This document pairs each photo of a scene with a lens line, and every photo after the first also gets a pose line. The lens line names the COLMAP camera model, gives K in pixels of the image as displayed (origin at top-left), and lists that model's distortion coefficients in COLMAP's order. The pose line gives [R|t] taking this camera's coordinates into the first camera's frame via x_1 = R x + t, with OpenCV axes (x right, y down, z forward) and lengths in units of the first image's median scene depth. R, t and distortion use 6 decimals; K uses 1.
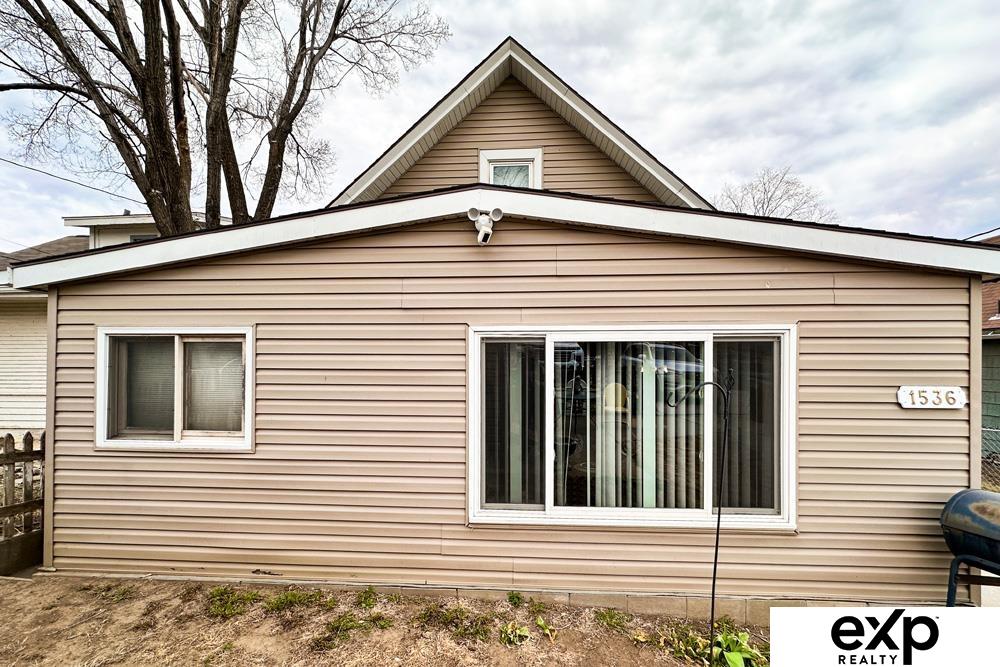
lens RADIAL K [[386.6, 0, 503.0], [0, 386.6, 363.7], [0, 0, 1]] dist [0.000663, 0.000192]
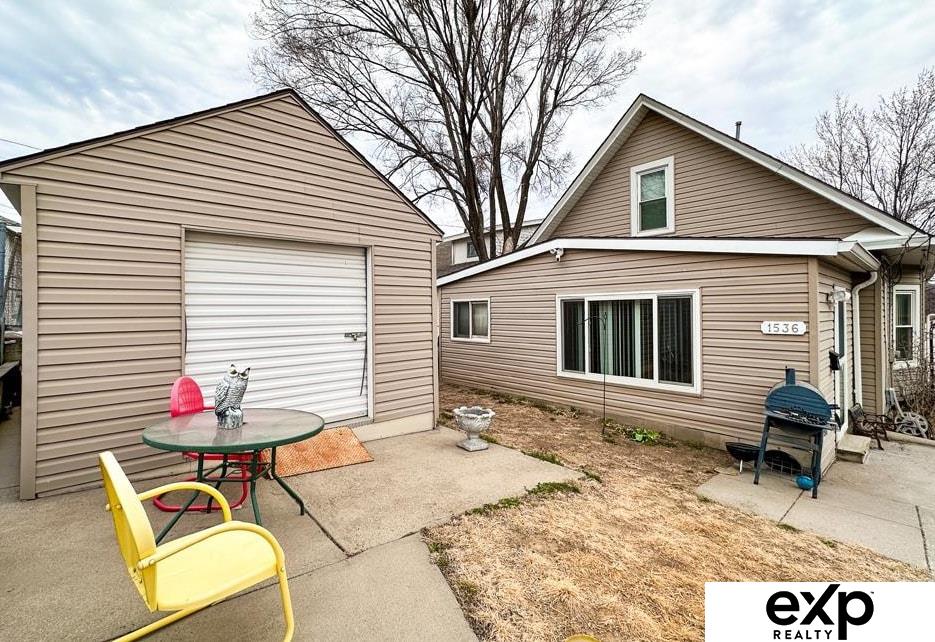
lens RADIAL K [[402.3, 0, 466.1], [0, 402.3, 308.2], [0, 0, 1]] dist [-0.000154, -0.000036]
pose [[0.719071, -0.010884, -0.694851, 1.260340], [-0.001316, 0.999854, -0.017024, 0.029668], [0.694935, 0.013156, 0.718952, -1.215943]]
